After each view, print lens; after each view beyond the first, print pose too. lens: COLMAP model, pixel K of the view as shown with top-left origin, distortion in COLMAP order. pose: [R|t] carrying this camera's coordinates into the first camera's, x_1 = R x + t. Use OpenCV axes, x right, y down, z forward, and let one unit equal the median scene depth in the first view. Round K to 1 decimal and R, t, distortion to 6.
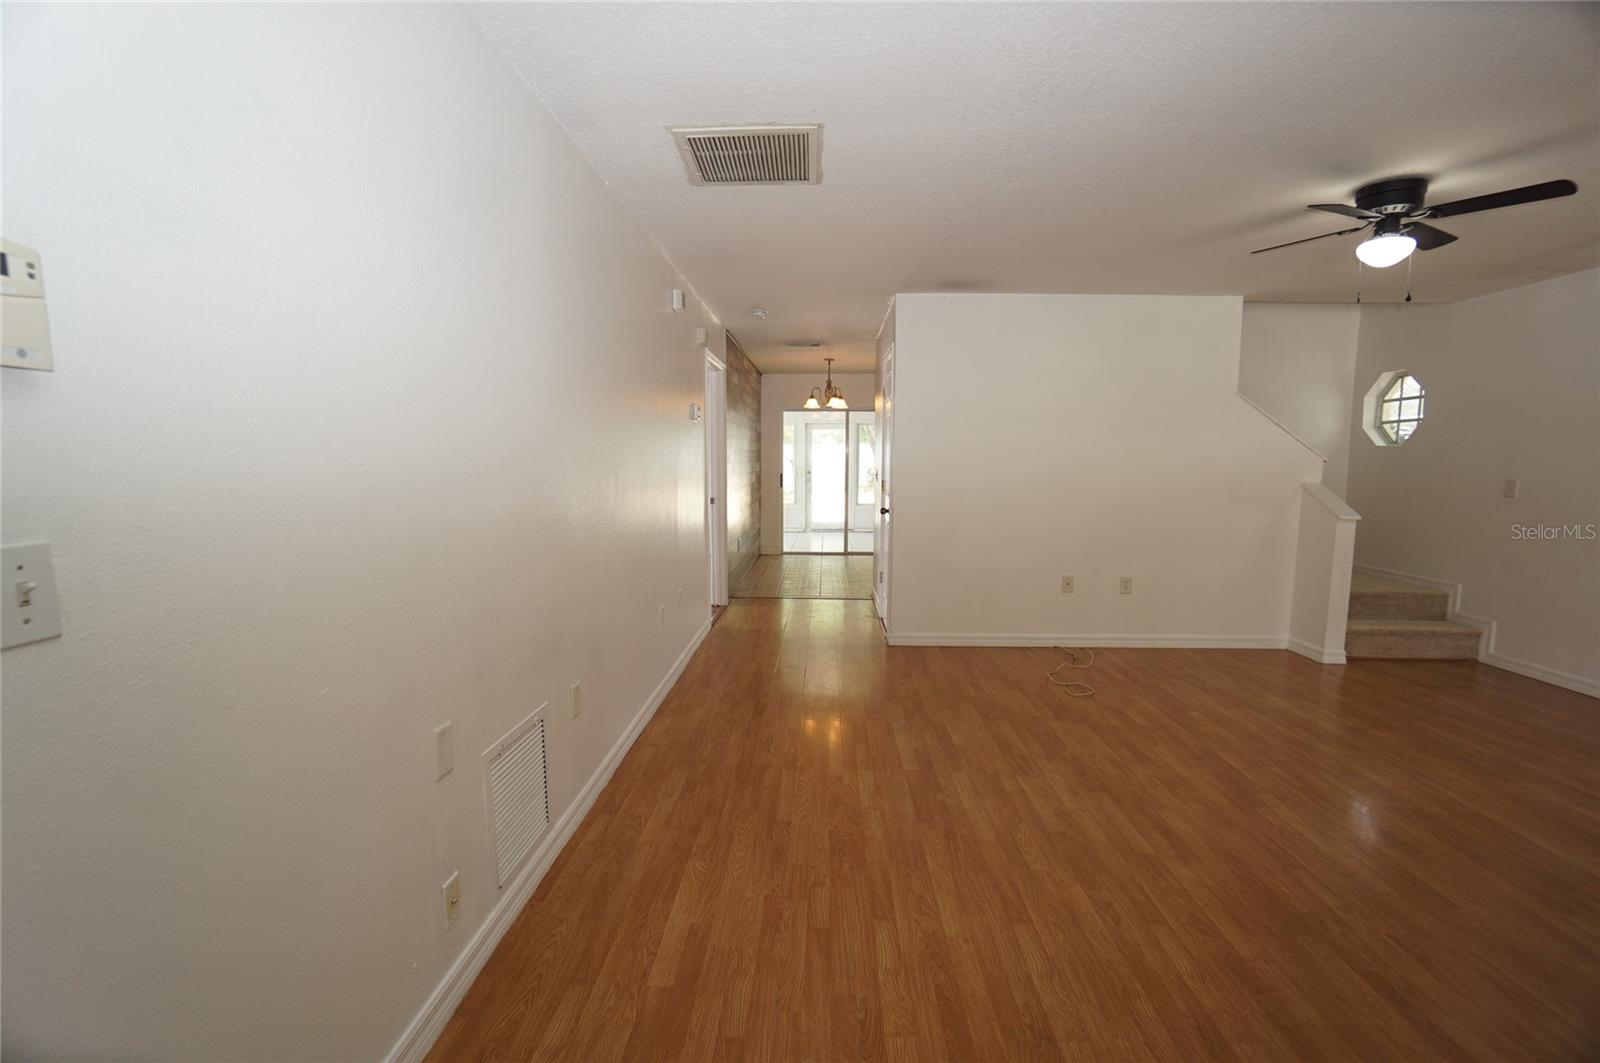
lens RADIAL K [[704.8, 0, 789.8], [0, 704.8, 527.6], [0, 0, 1]] dist [-0.066138, 0.024103]
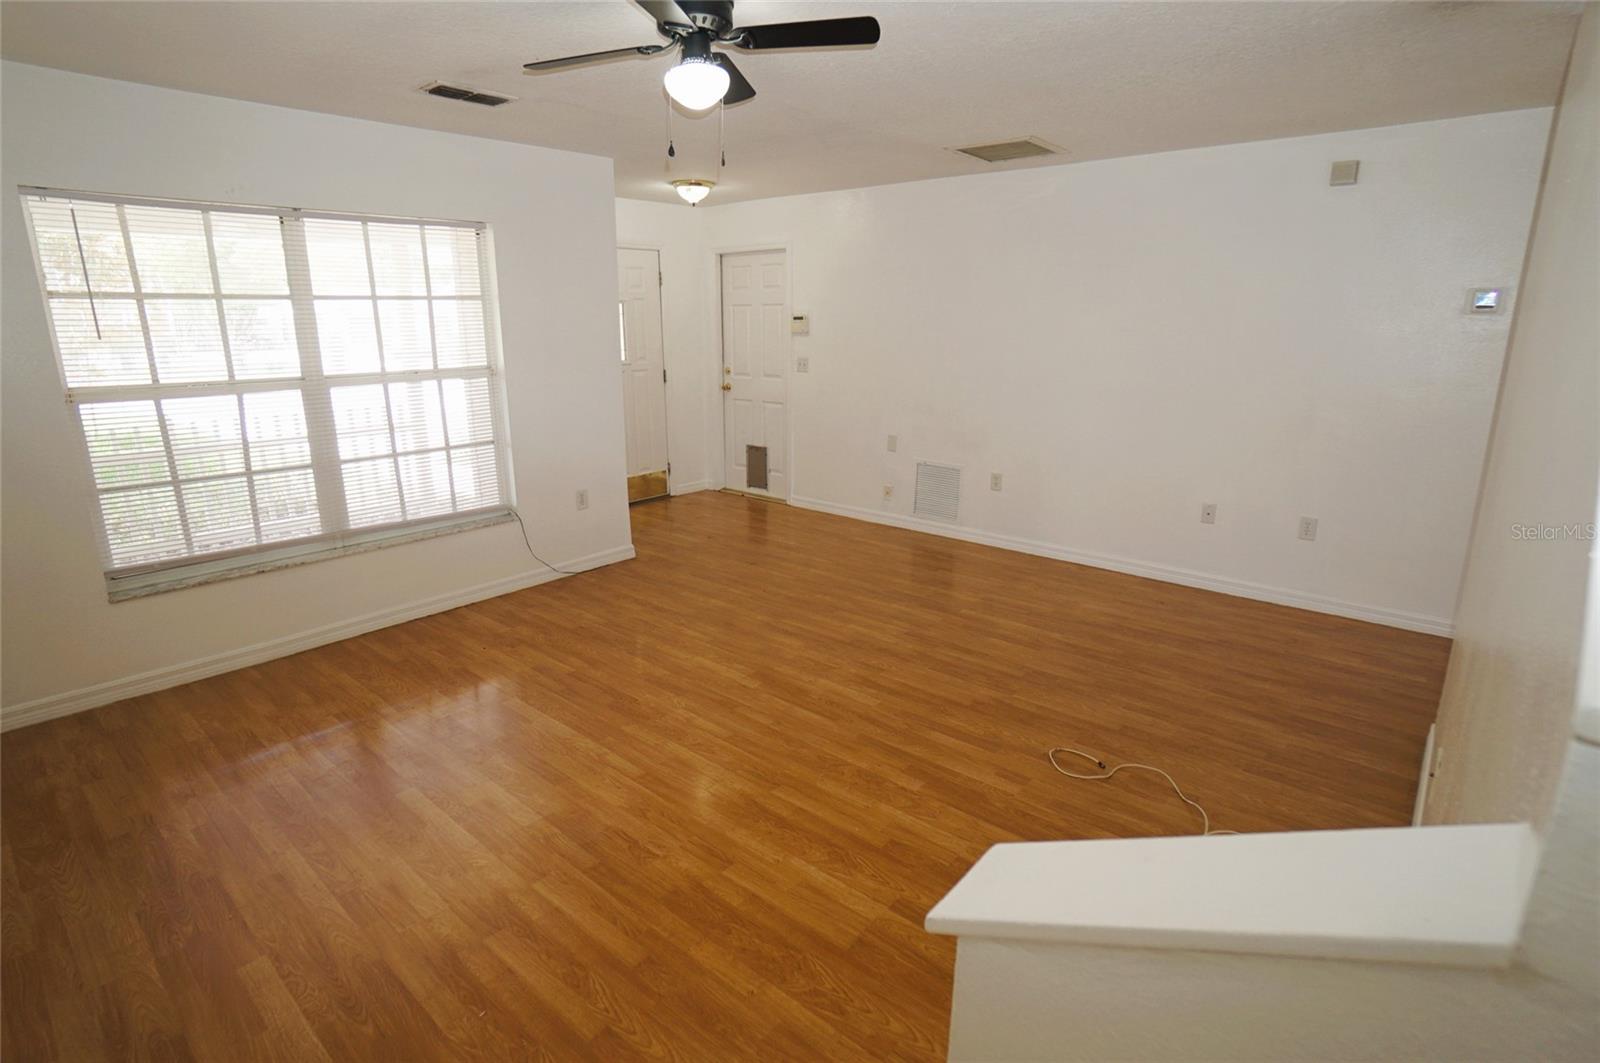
lens RADIAL K [[798.5, 0, 792.9], [0, 798.5, 516.4], [0, 0, 1]] dist [-0.046264, 0.000518]
pose [[-0.619759, 0.184288, -0.762848, 1.390050], [-0.080209, 0.952074, 0.295165, -0.207933], [0.780682, 0.244118, -0.575275, 1.508738]]
